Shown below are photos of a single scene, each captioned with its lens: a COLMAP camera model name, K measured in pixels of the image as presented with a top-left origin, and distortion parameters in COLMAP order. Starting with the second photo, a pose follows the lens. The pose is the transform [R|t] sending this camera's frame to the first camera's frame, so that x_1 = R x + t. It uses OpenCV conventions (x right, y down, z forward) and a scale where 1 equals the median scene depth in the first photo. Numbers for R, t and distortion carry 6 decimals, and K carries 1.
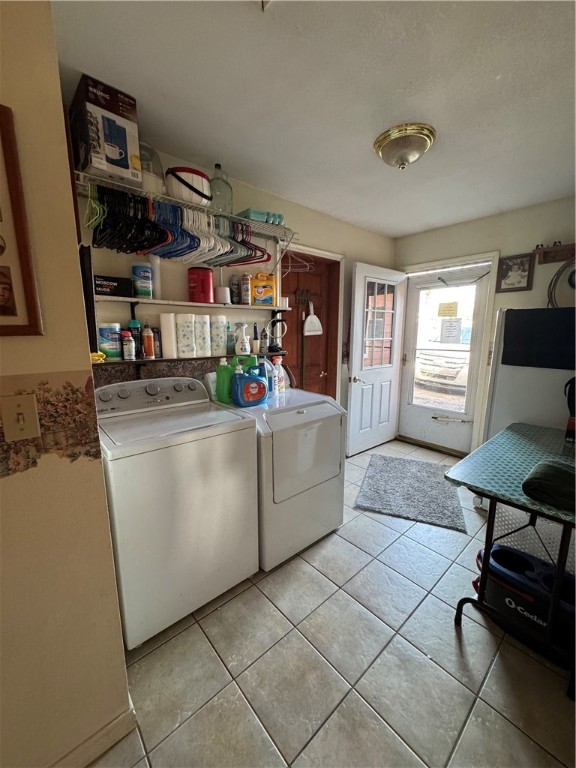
lens RADIAL K [[307.5, 0, 288.7], [0, 307.5, 384.0], [0, 0, 1]] dist [0.001710, -0.000095]
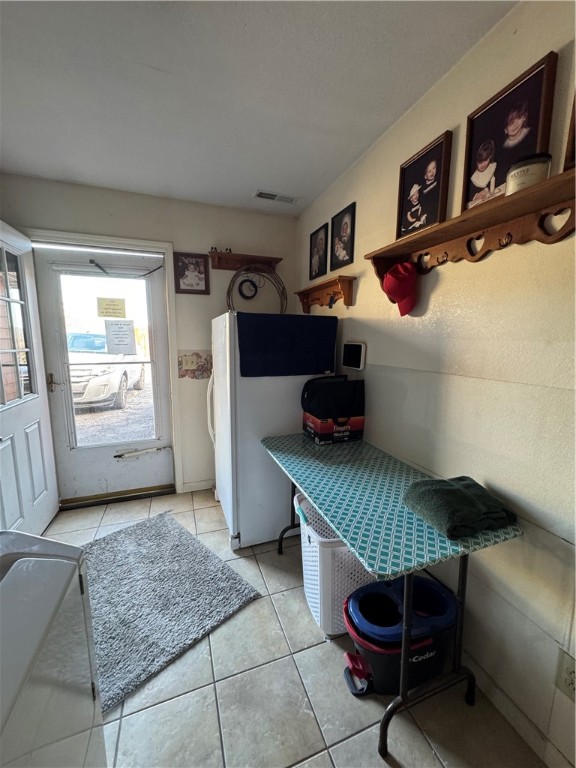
lens RADIAL K [[307.5, 0, 286.5], [0, 307.5, 382.9], [0, 0, 1]] dist [0.001710, -0.000095]
pose [[0.364867, -0.132599, 0.921569, -0.031696], [0.152871, 0.984906, 0.081188, -0.069785], [-0.918424, 0.111259, 0.379630, 0.406096]]
